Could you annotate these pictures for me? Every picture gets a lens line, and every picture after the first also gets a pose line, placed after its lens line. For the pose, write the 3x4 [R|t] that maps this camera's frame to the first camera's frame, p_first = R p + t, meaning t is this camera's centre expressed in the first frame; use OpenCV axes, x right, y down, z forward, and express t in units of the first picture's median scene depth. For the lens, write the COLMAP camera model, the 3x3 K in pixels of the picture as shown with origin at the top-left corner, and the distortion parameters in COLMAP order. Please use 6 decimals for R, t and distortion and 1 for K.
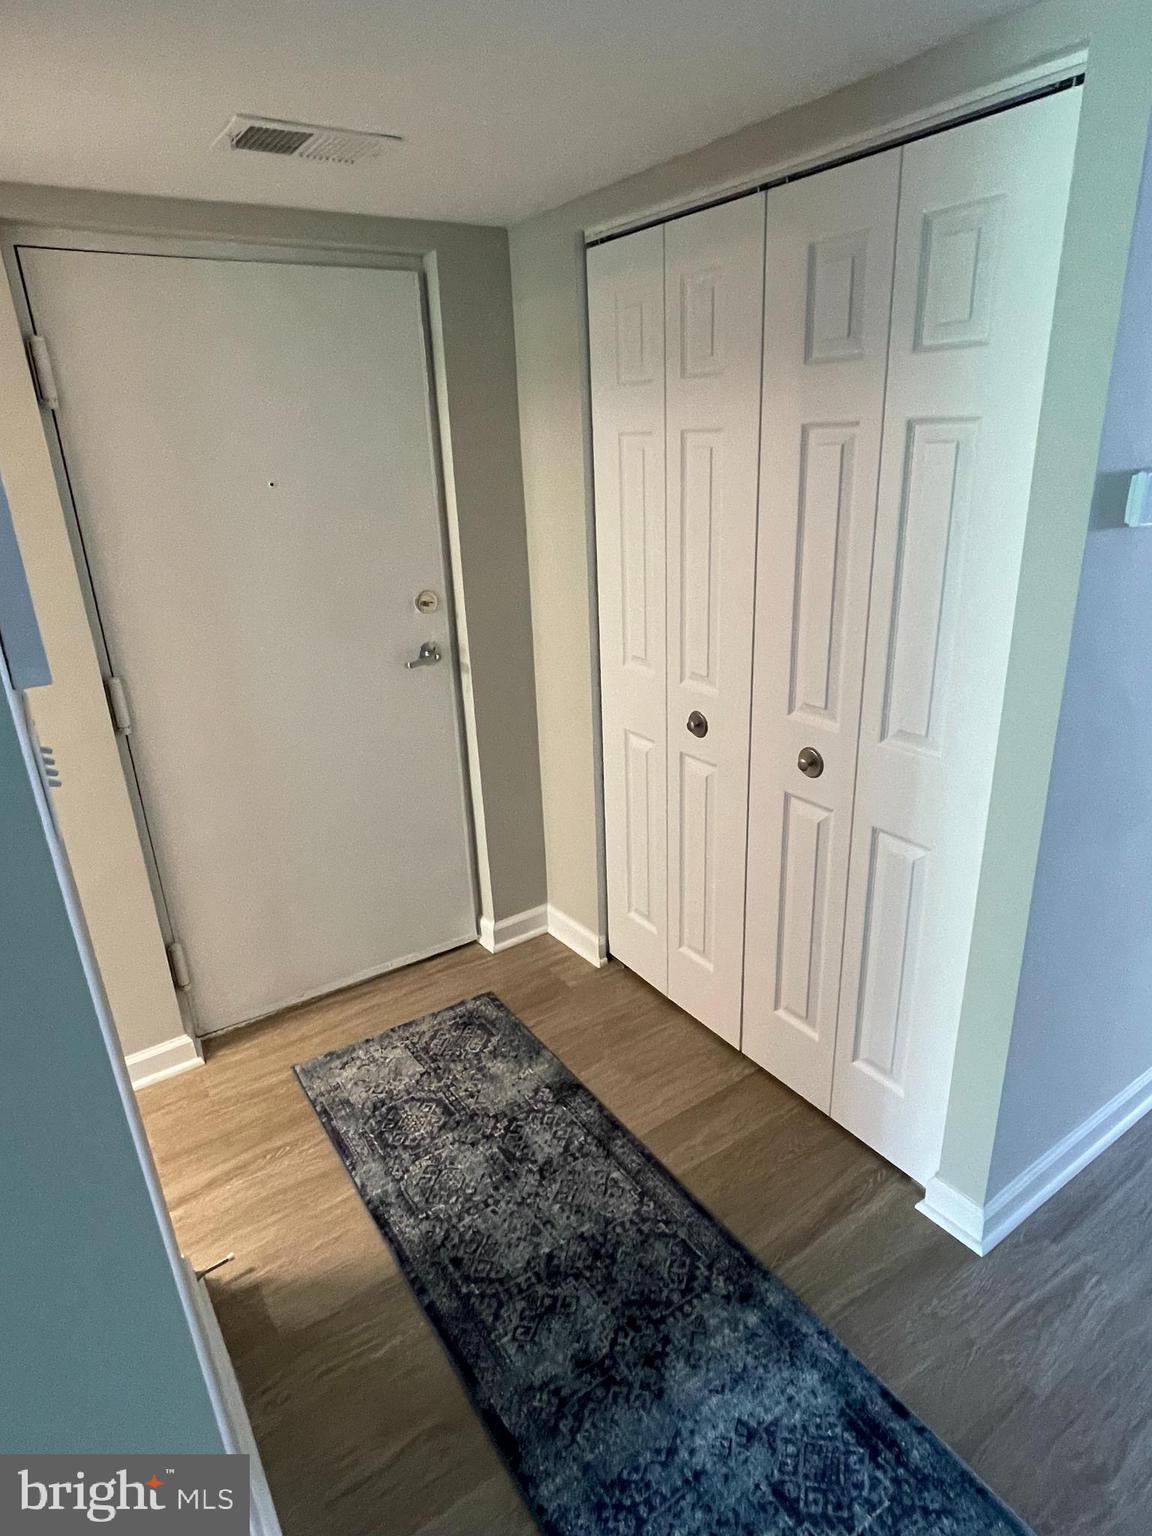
lens RADIAL K [[878.8, 0, 576.0], [0, 878.8, 768.0], [0, 0, 1]] dist [-0.031220, 0.024274]
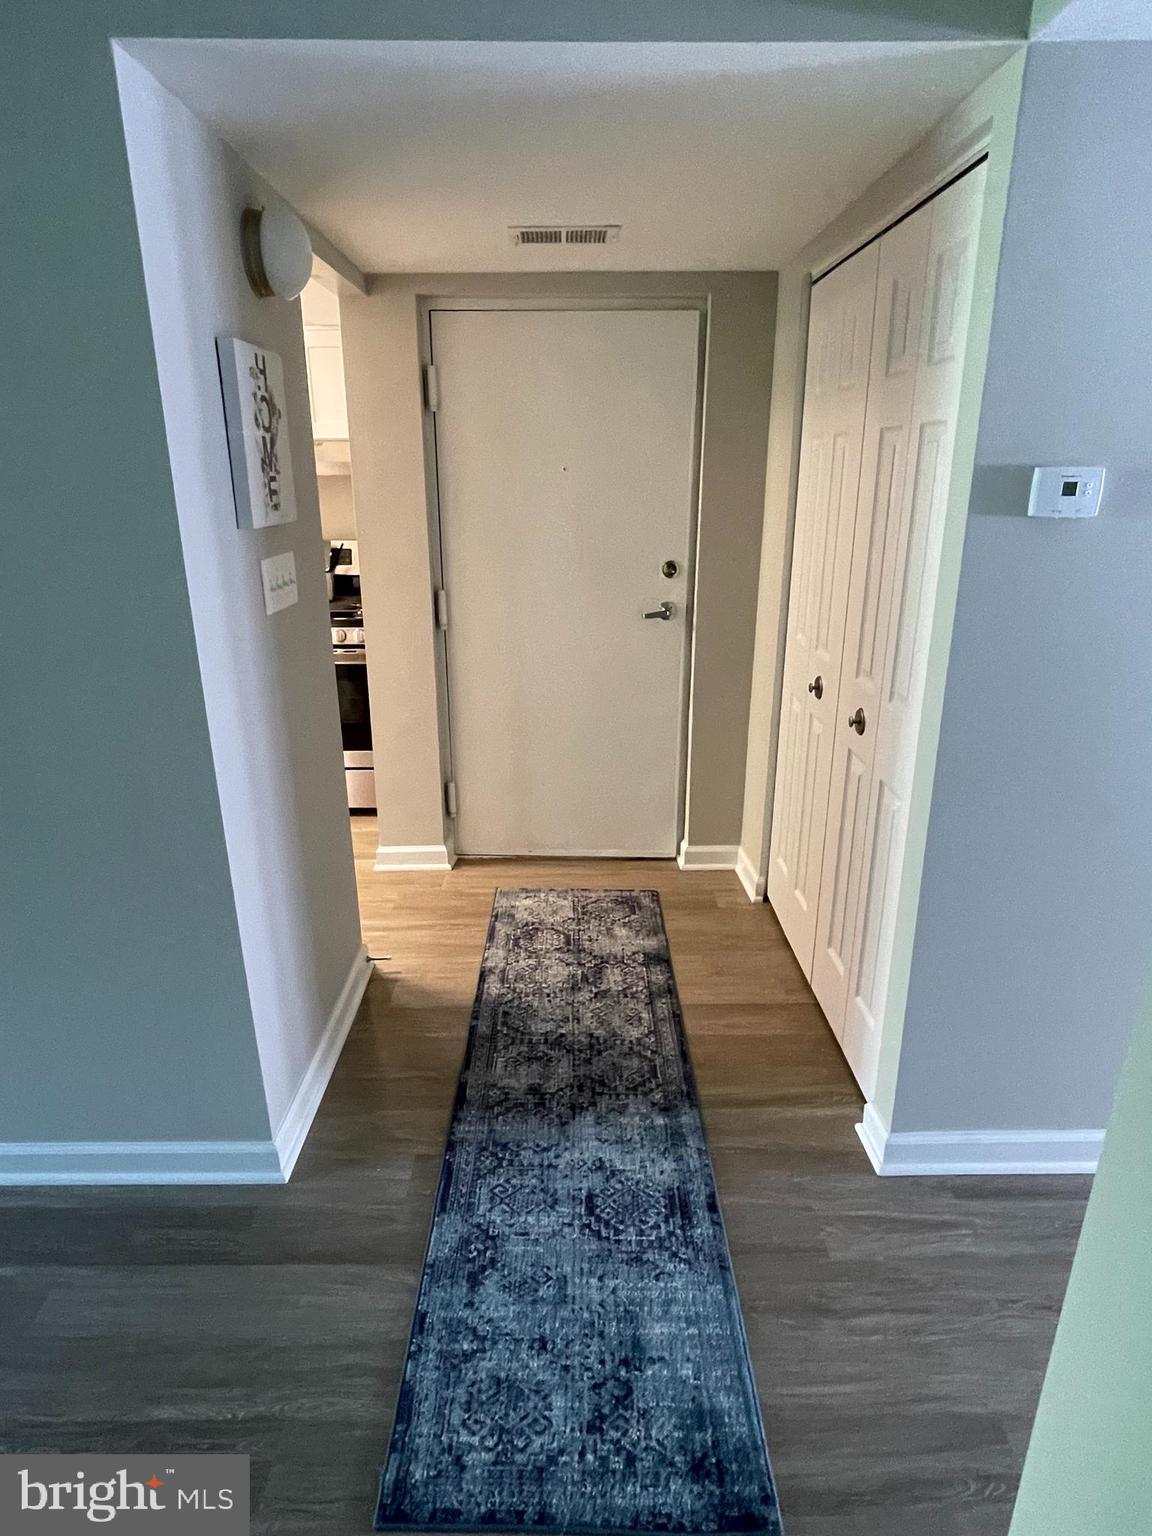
lens RADIAL K [[864.3, 0, 576.0], [0, 864.3, 768.0], [0, 0, 1]] dist [-0.001859, -0.001123]
pose [[0.834460, 0.217587, -0.506293, 0.563382], [-0.231087, 0.972231, 0.036958, 0.102100], [0.500275, 0.086158, 0.861569, -0.172158]]
